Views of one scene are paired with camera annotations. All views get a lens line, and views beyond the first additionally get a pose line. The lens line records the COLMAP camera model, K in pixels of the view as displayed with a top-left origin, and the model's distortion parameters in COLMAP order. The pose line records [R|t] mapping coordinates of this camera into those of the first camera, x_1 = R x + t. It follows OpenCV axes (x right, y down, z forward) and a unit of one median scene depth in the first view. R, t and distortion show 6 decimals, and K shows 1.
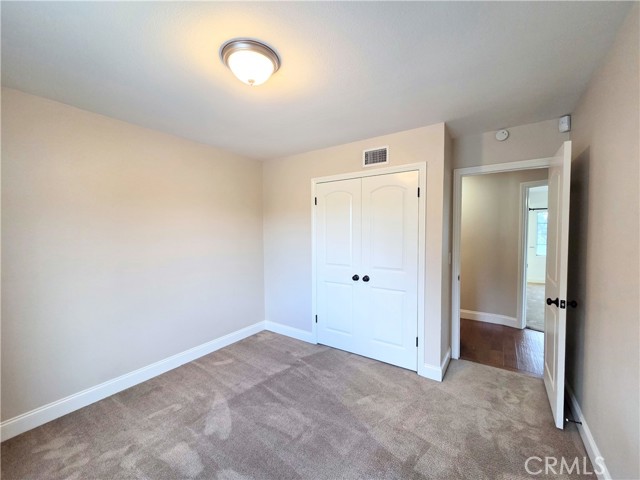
lens RADIAL K [[267.1, 0, 317.4], [0, 267.1, 241.3], [0, 0, 1]] dist [0.003528, 0.000354]
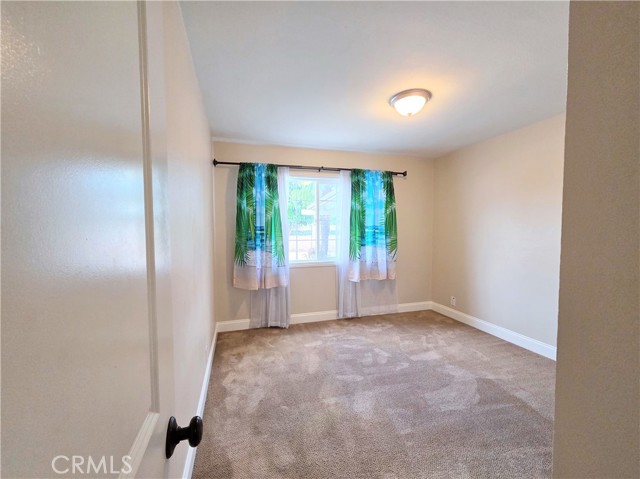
lens RADIAL K [[267.1, 0, 317.4], [0, 267.1, 240.8], [0, 0, 1]] dist [0.003528, 0.000354]
pose [[-0.639086, 0.043192, -0.767922, 0.986356], [-0.009548, 0.997900, 0.064073, -0.006696], [0.769076, 0.048280, -0.637331, 1.259181]]
